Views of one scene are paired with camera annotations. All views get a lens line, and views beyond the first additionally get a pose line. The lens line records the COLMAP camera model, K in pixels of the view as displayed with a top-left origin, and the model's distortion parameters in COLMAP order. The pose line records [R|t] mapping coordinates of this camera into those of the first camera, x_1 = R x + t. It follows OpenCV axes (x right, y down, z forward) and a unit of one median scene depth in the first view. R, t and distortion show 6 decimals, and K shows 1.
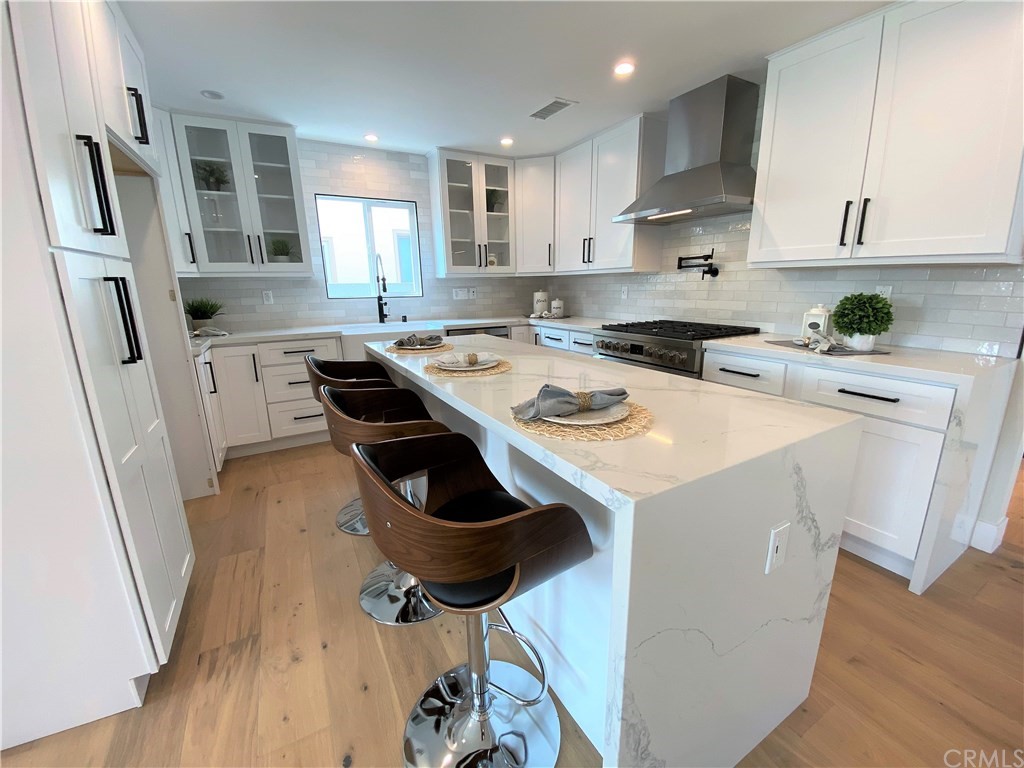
lens RADIAL K [[414.7, 0, 509.8], [0, 414.7, 385.7], [0, 0, 1]] dist [0.012437, -0.015764]
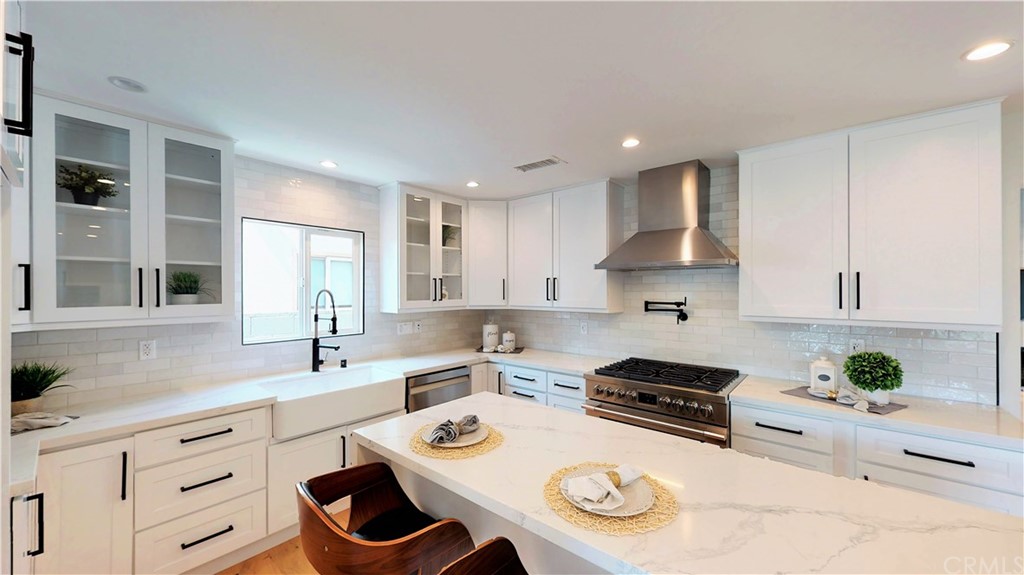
lens RADIAL K [[375.8, 0, 509.9], [0, 375.8, 289.2], [0, 0, 1]] dist [0.001038, 0.000323]
pose [[0.936653, 0.014682, 0.349951, -0.266662], [0.071535, 0.970043, -0.232164, -0.135682], [-0.342876, 0.242491, 0.907543, 0.223620]]
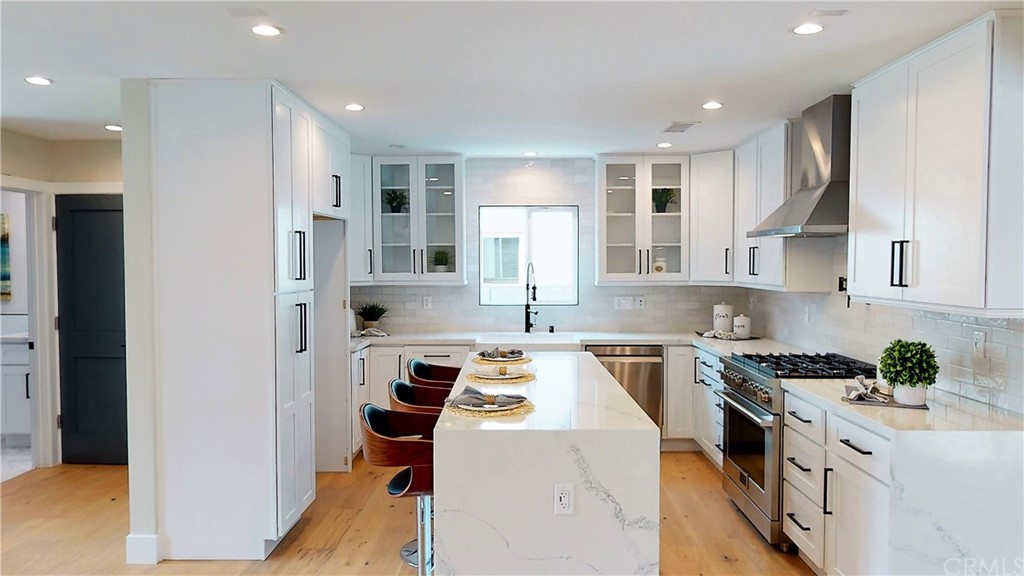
lens RADIAL K [[705.5, 0, 503.9], [0, 705.5, 295.3], [0, 0, 1]] dist [0.013284, 0.000538]
pose [[0.864132, 0.035452, -0.502015, 0.532317], [-0.129845, 0.979449, -0.154338, 0.021574], [0.486227, 0.198552, 0.850976, -0.469946]]
